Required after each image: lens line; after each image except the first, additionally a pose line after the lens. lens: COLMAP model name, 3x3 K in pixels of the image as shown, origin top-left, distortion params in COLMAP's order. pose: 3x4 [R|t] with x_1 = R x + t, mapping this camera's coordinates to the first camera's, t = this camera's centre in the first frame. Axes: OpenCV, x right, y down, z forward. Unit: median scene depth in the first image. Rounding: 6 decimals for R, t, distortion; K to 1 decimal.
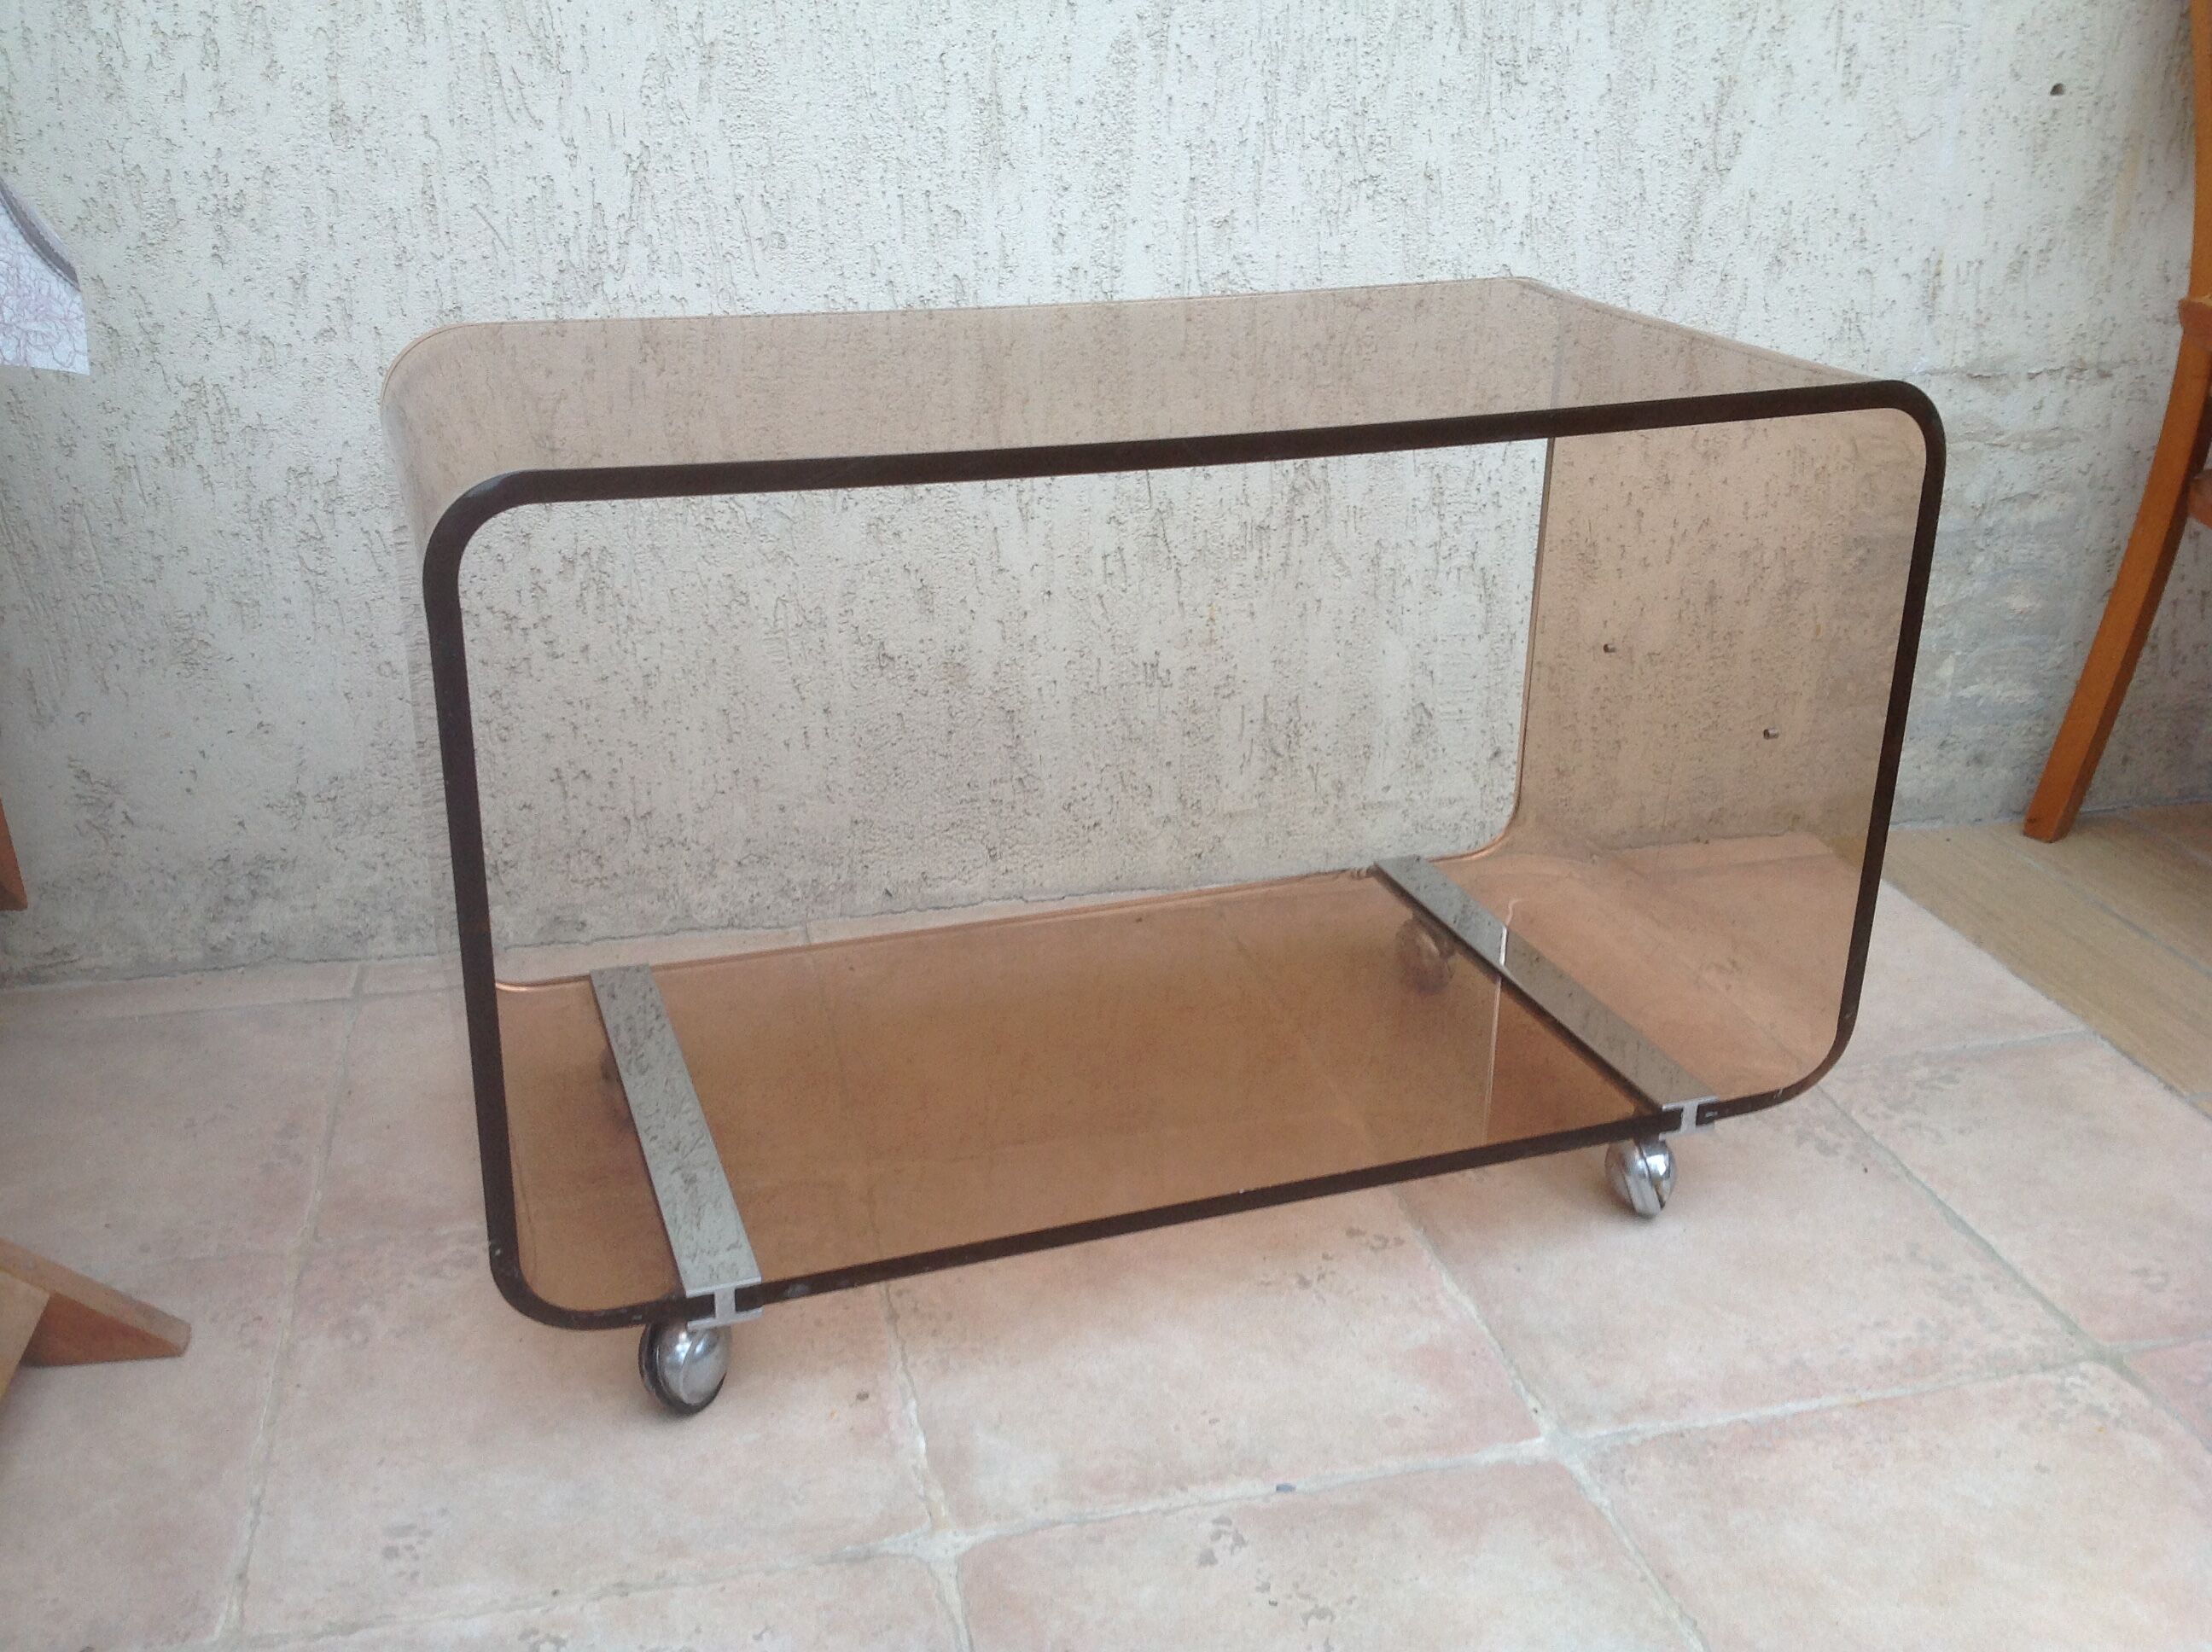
lens RADIAL K [[2120.7, 0, 1105.4], [0, 2120.7, 838.4], [0, 0, 1]] dist [0.179167, -0.425239]
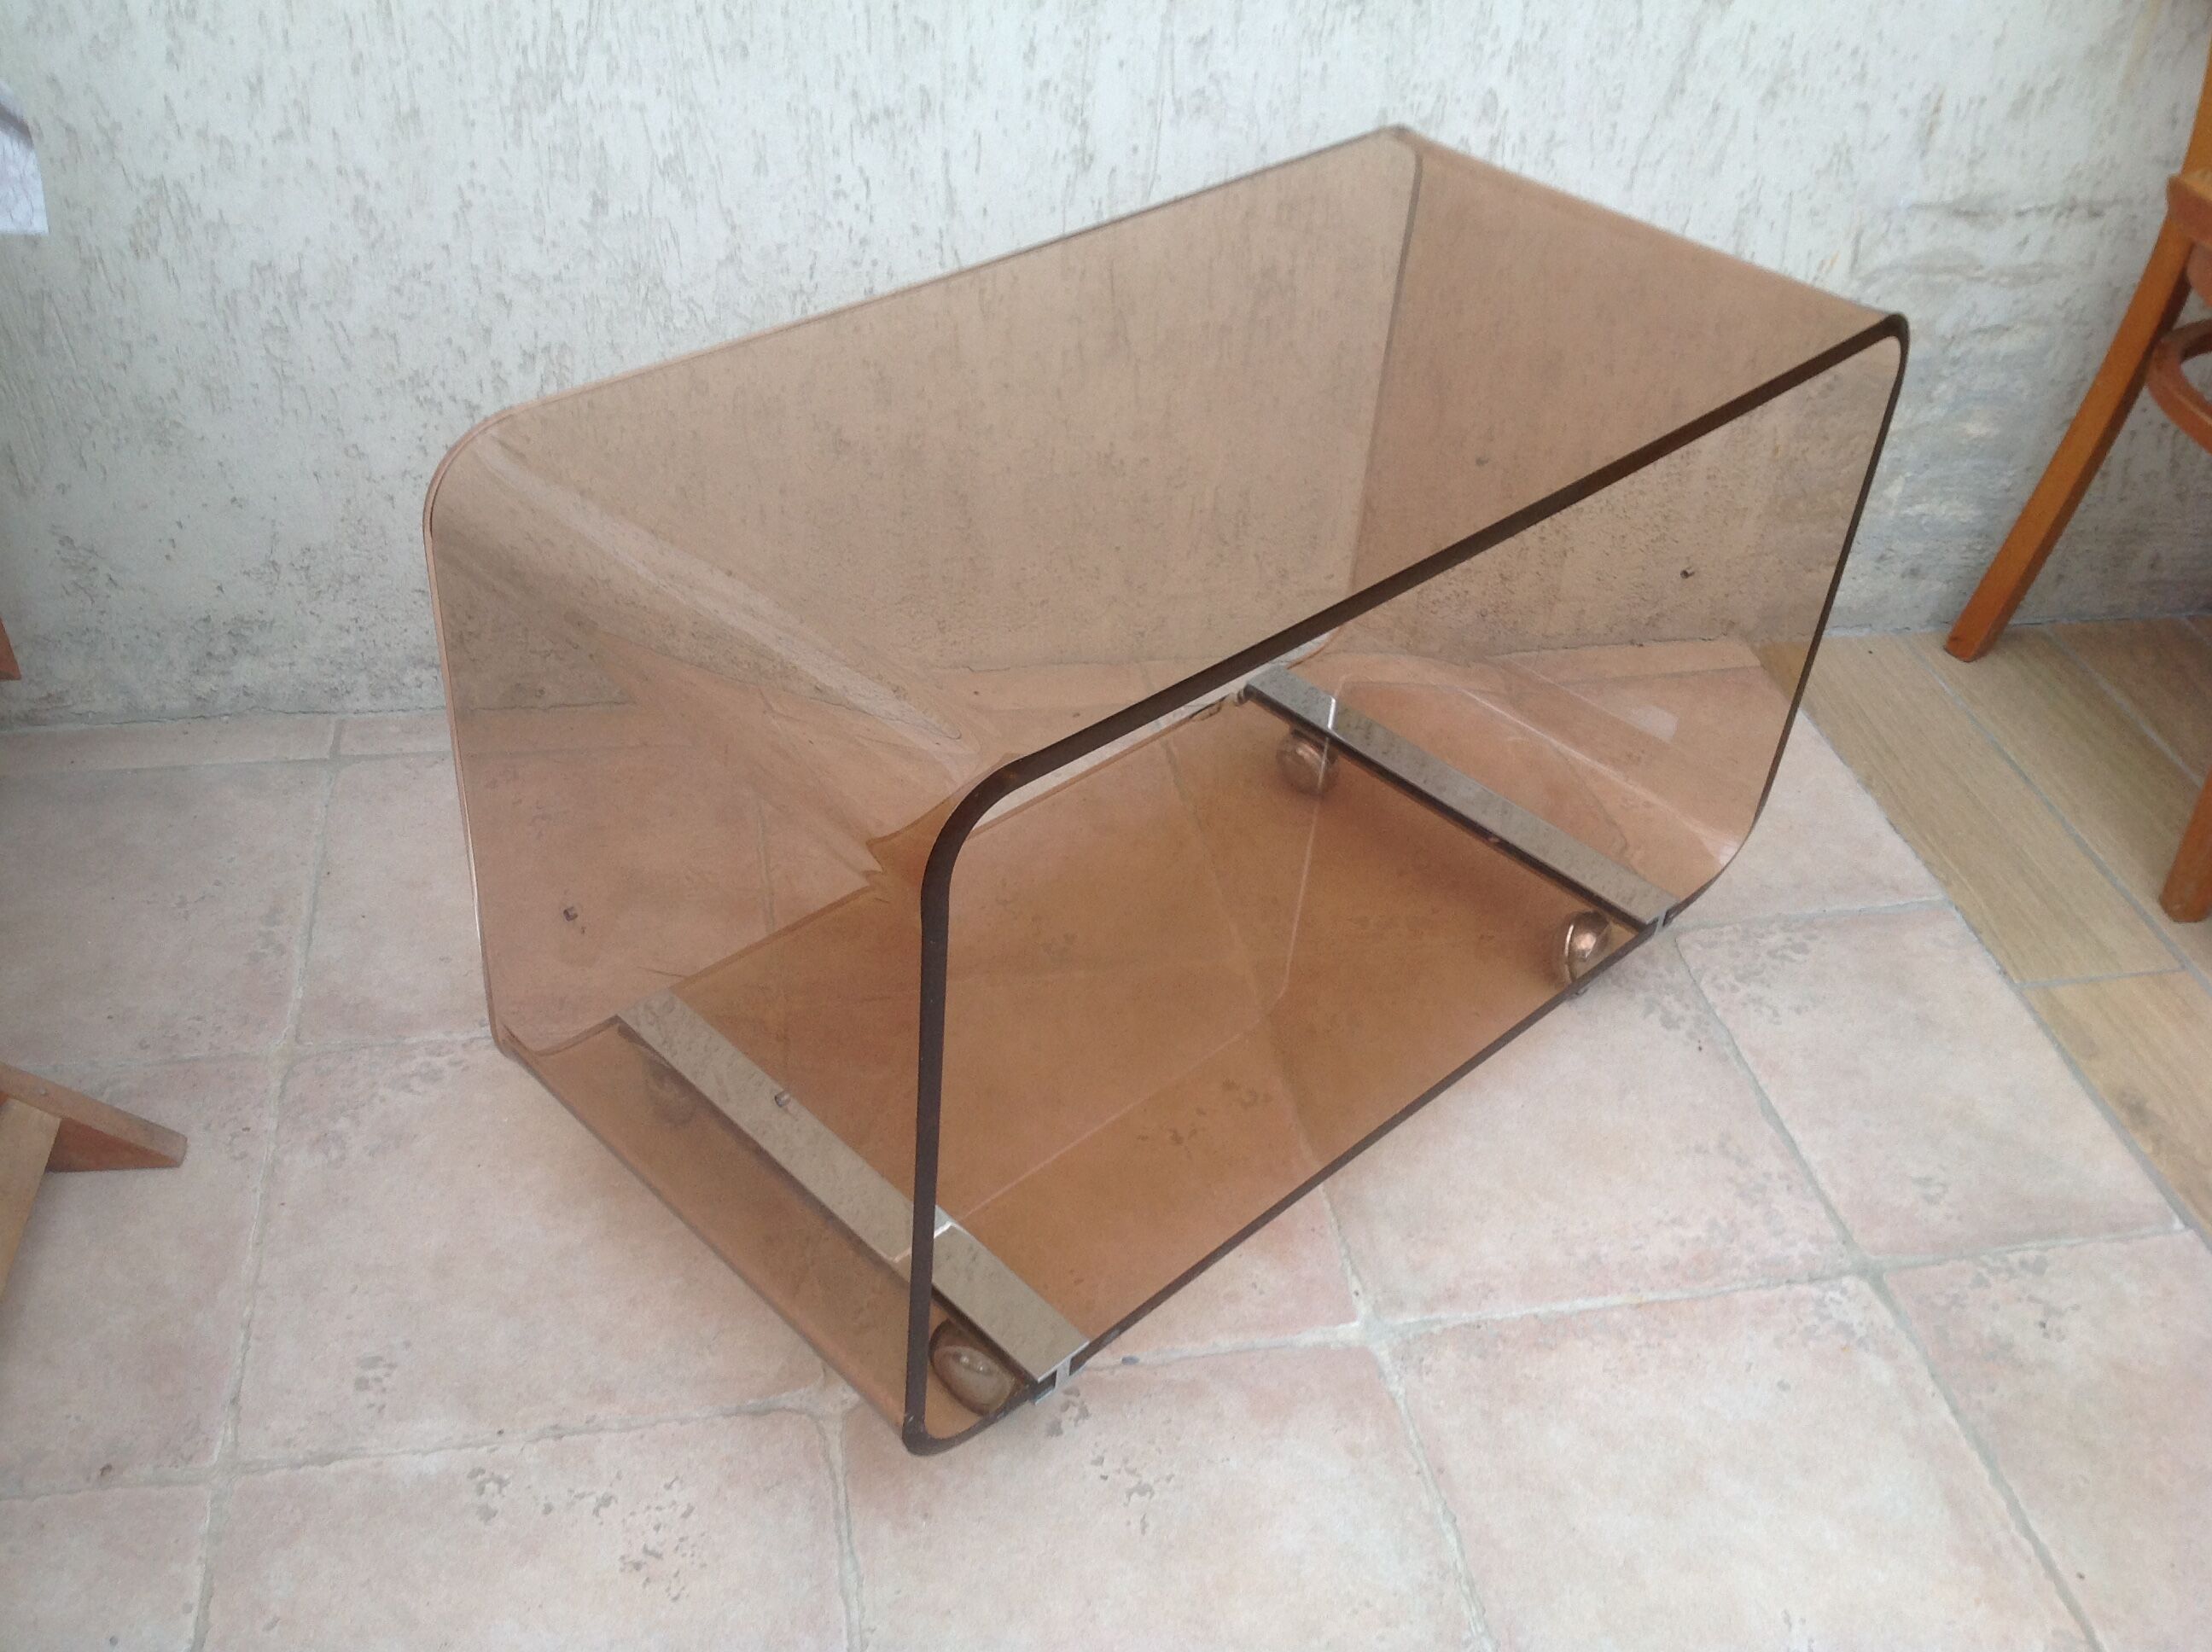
lens RADIAL K [[2108.6, 0, 1079.4], [0, 2108.6, 863.7], [0, 0, 1]] dist [0.145169, -0.302361]
pose [[0.997637, 0.068659, -0.002438, 0.030077], [-0.065704, 0.963871, 0.258141, -0.187394], [0.020073, -0.257371, 0.966104, -0.033990]]
